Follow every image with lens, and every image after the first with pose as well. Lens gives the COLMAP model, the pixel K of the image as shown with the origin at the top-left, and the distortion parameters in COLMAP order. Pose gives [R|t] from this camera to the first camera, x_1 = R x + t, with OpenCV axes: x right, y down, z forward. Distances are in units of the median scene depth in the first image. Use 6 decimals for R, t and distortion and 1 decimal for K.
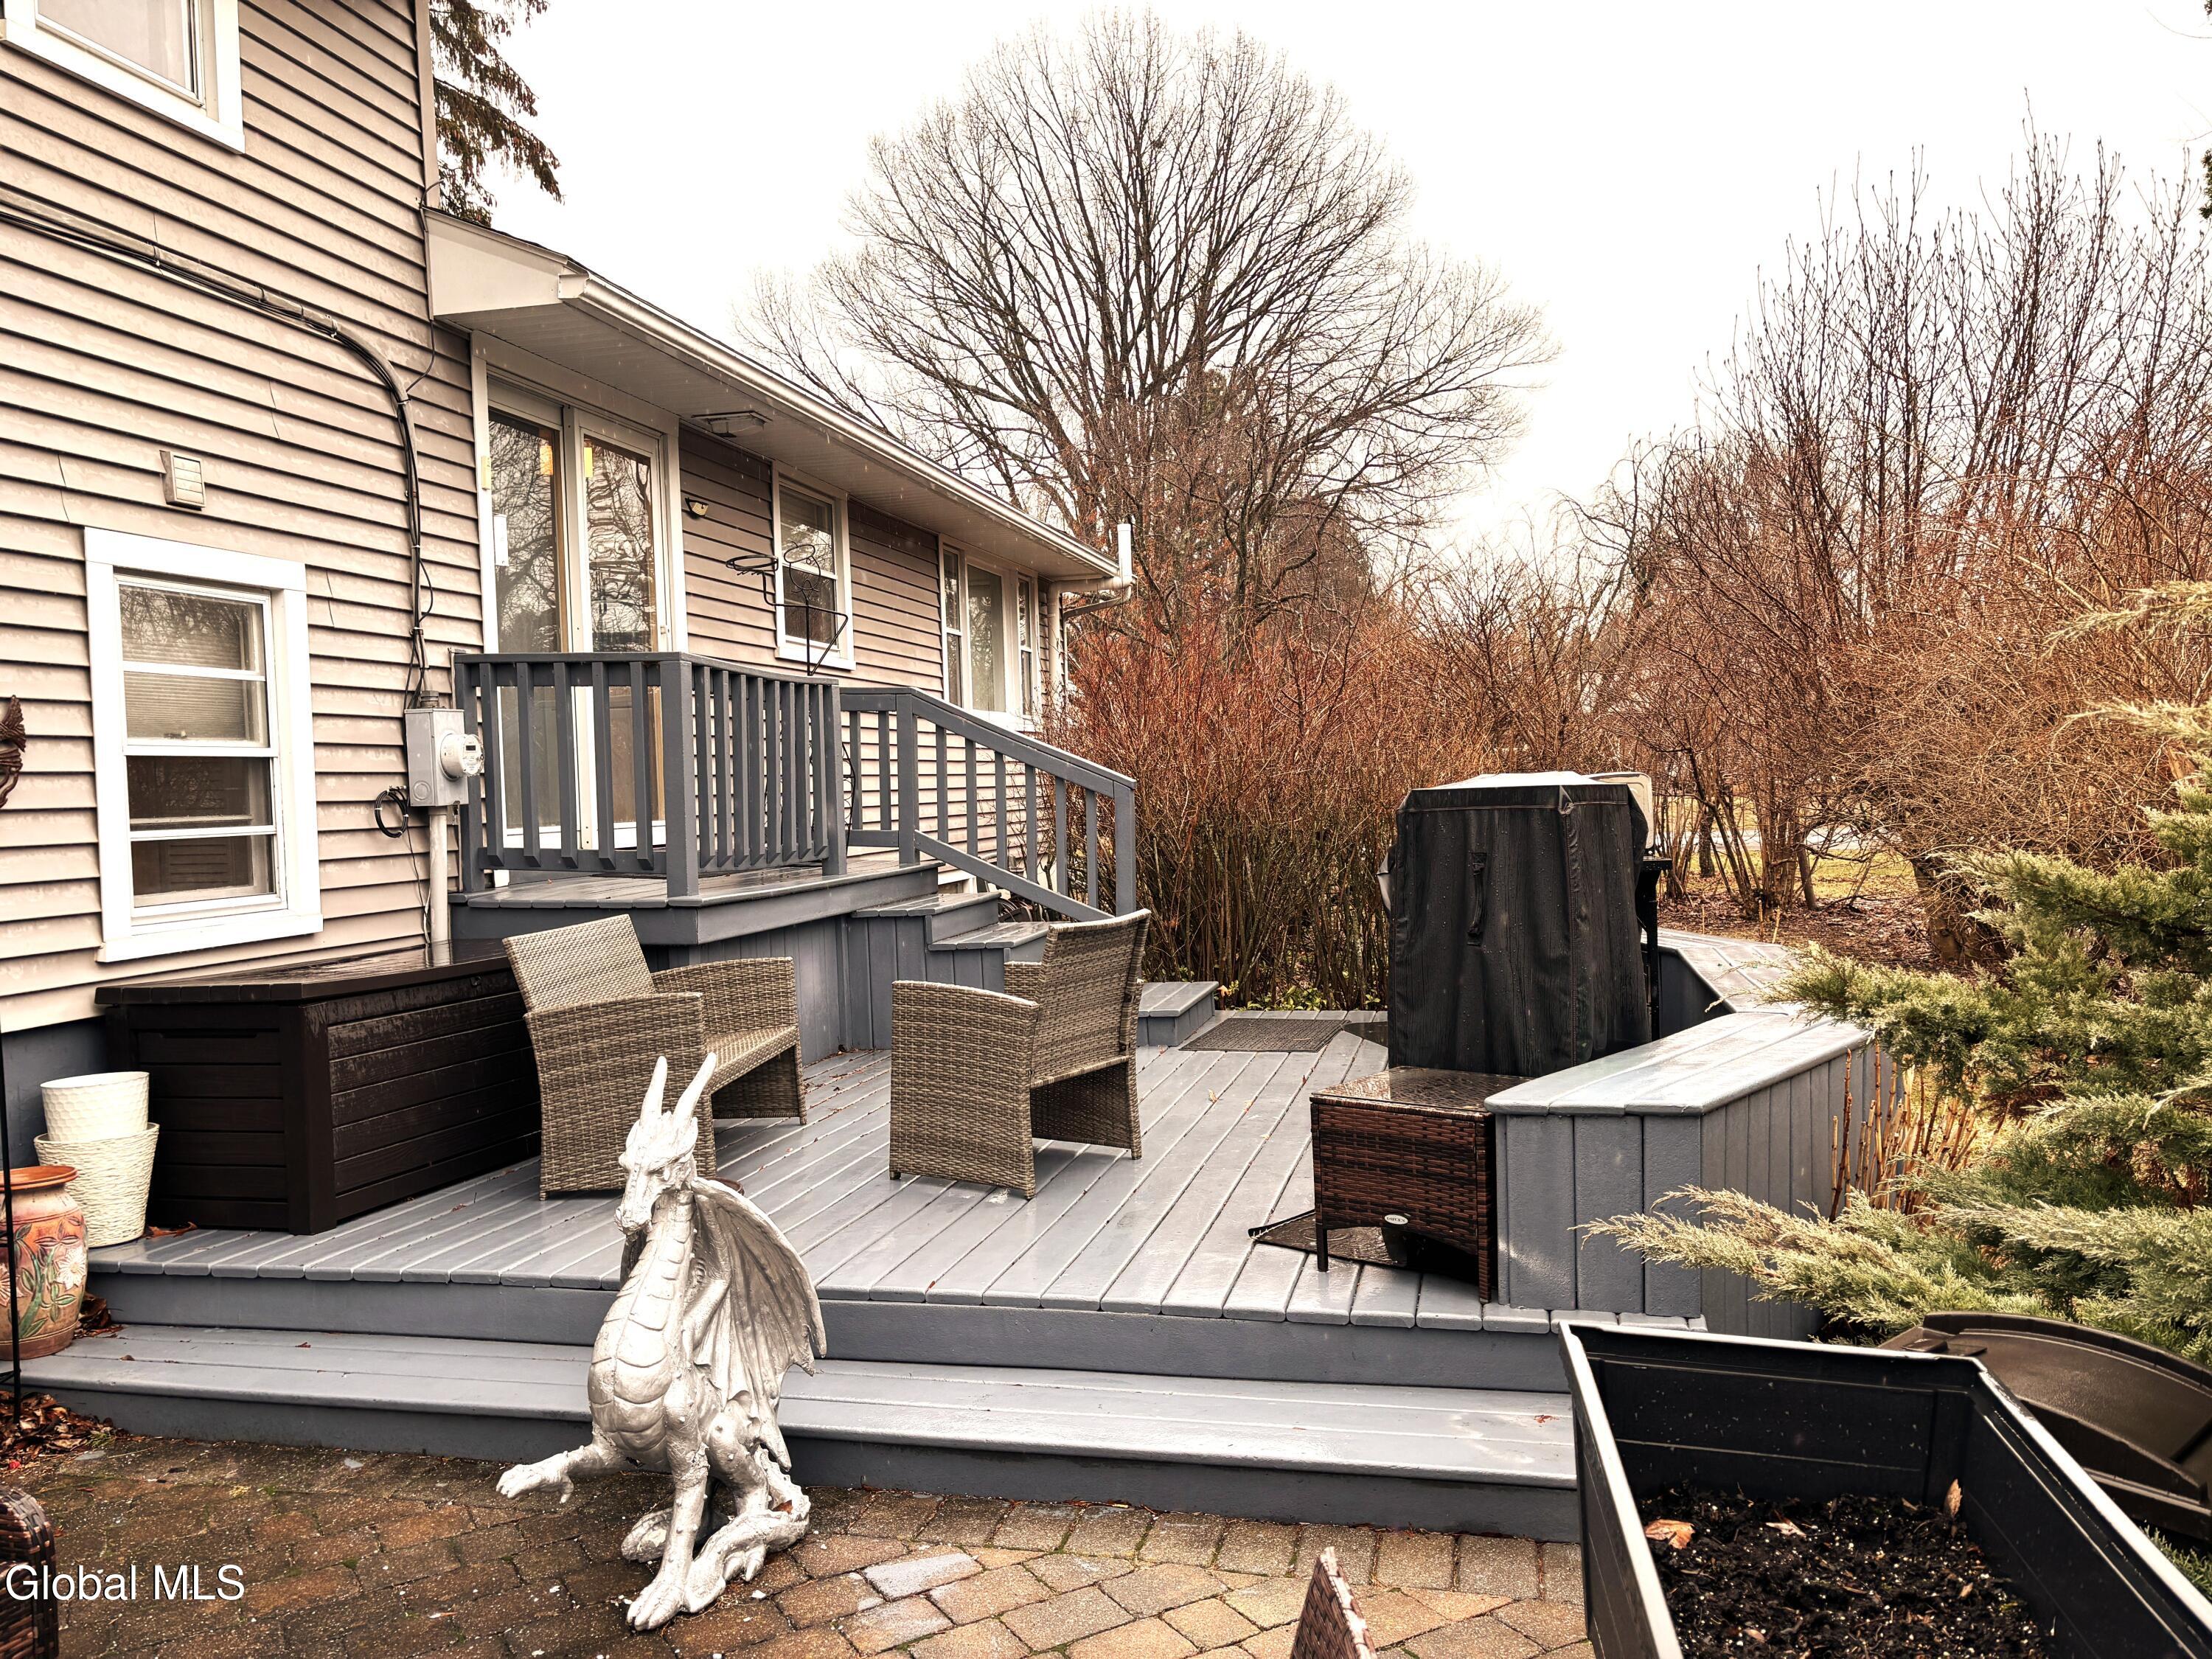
lens RADIAL K [[1665.1, 0, 1106.0], [0, 1665.1, 829.5], [0, 0, 1]] dist [0.039121, -0.006115]
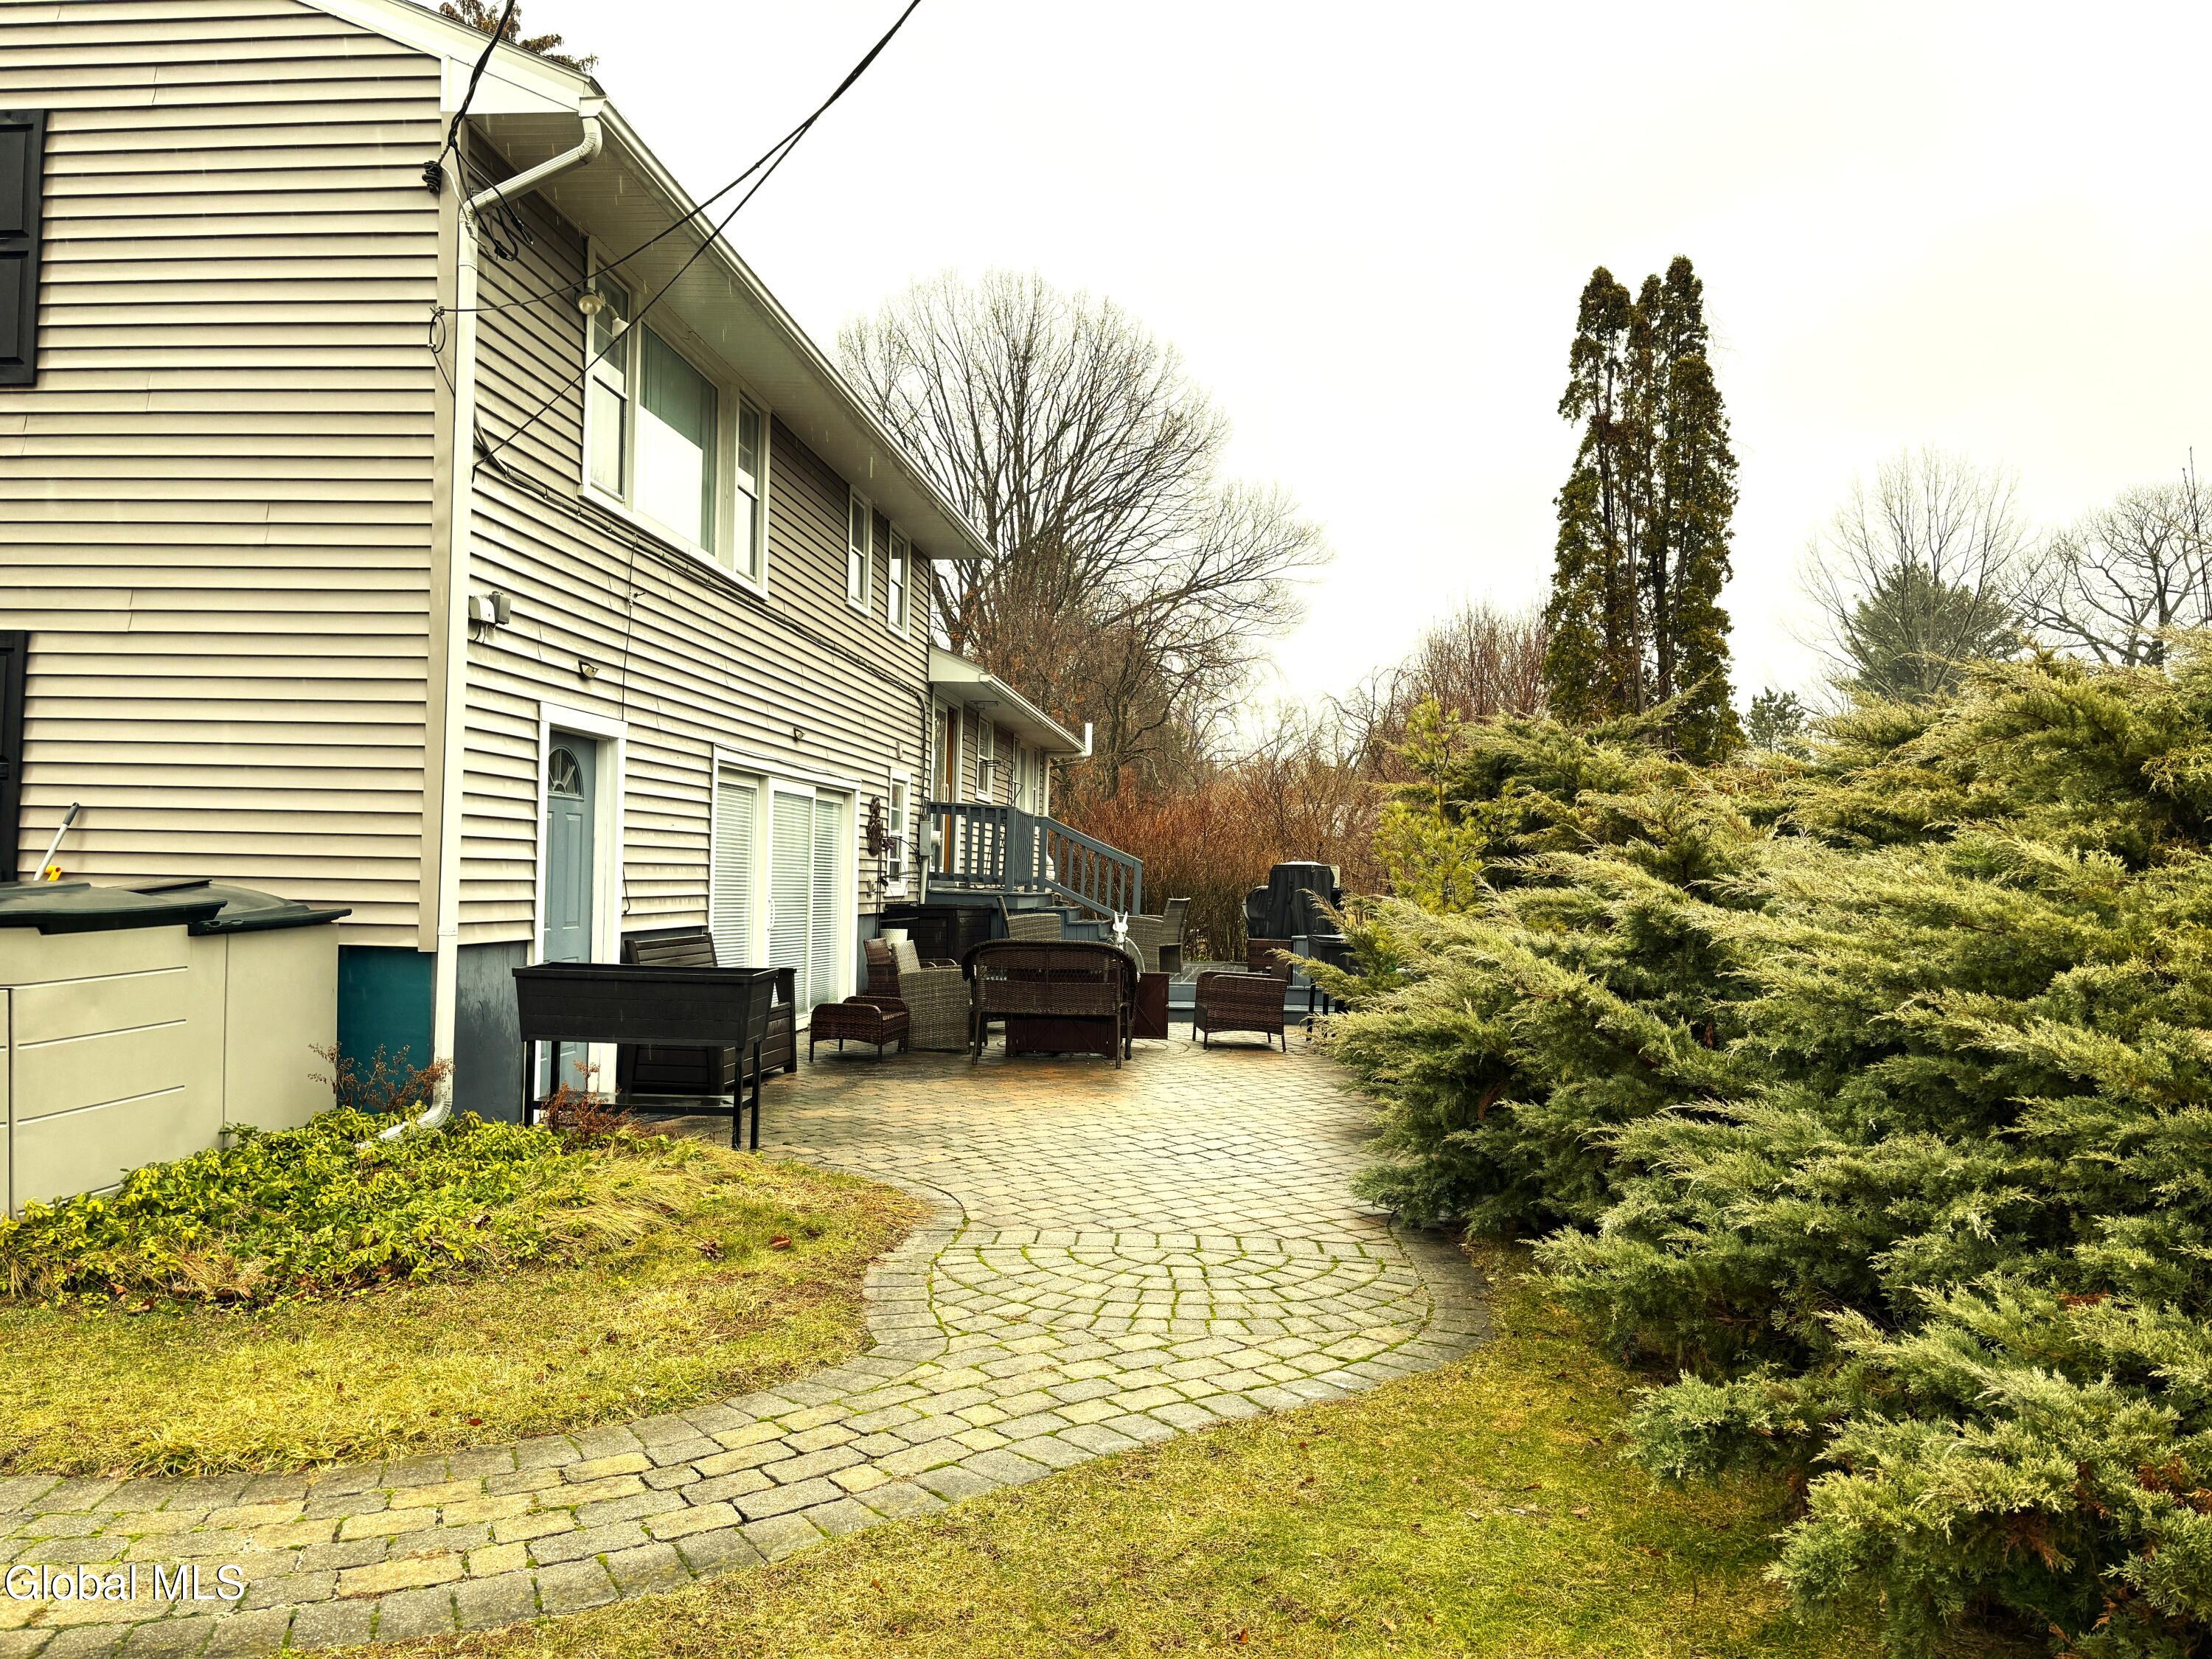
lens RADIAL K [[1665.1, 0, 1106.0], [0, 1665.1, 829.5], [0, 0, 1]] dist [0.039121, -0.006115]
pose [[0.988672, 0.064544, 0.135503, -0.071023], [-0.056667, 0.996515, -0.061207, 0.014197], [-0.138982, 0.052835, 0.988884, -0.268121]]
